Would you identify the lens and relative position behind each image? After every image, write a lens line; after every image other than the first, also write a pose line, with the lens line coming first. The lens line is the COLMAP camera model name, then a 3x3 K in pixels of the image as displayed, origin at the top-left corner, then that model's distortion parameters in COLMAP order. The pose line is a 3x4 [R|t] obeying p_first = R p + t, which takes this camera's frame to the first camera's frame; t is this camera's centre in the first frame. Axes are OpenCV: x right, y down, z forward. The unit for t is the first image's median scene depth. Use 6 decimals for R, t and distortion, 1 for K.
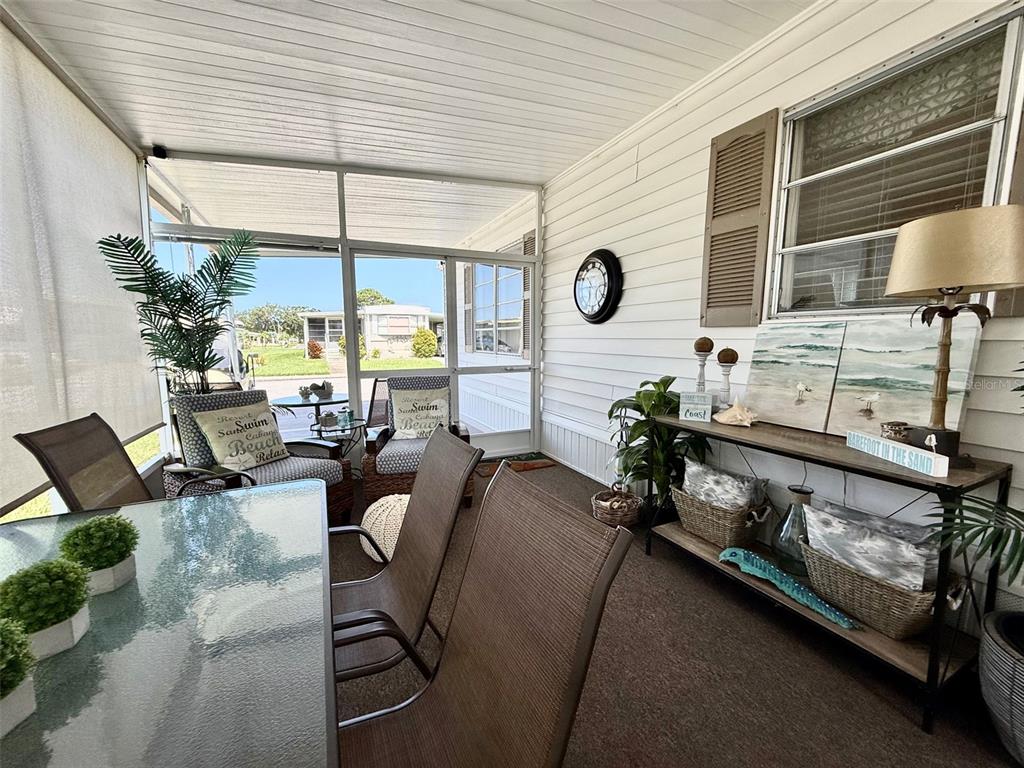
lens RADIAL K [[408.0, 0, 510.6], [0, 408.0, 388.7], [0, 0, 1]] dist [-0.002161, 0.001338]
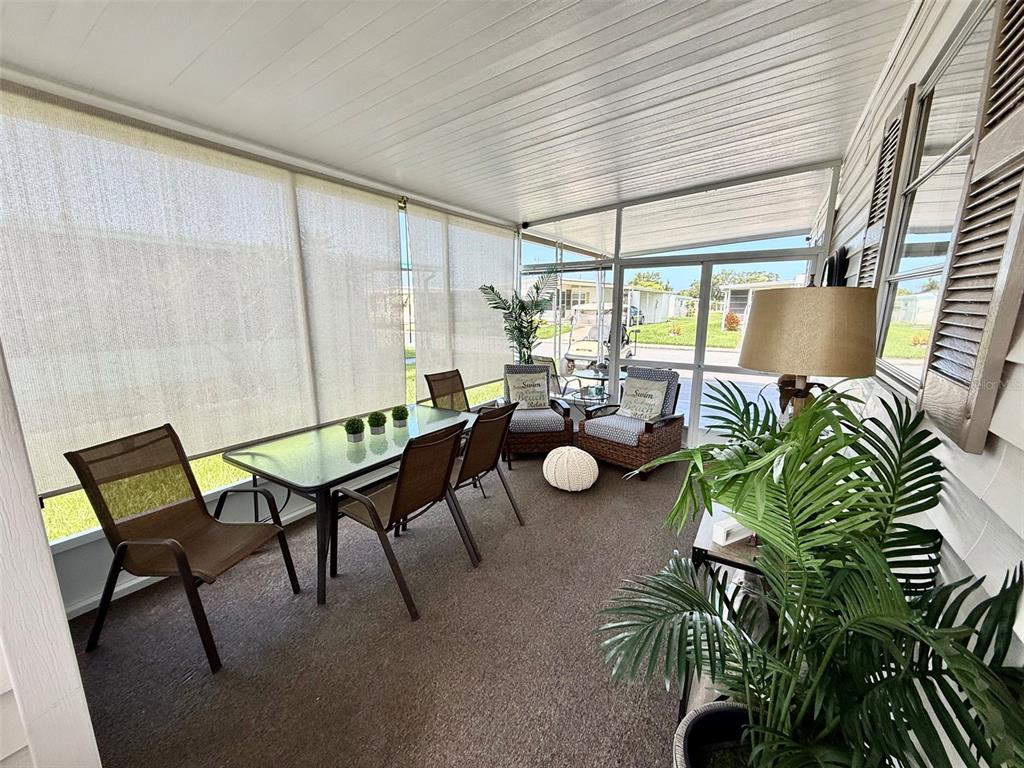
lens RADIAL K [[408.0, 0, 507.6], [0, 408.0, 382.7], [0, 0, 1]] dist [-0.002161, 0.001338]
pose [[0.528043, 0.161931, -0.833636, 0.649135], [-0.105638, 0.986552, 0.124721, -0.109487], [0.842622, 0.022205, 0.538048, -0.009713]]
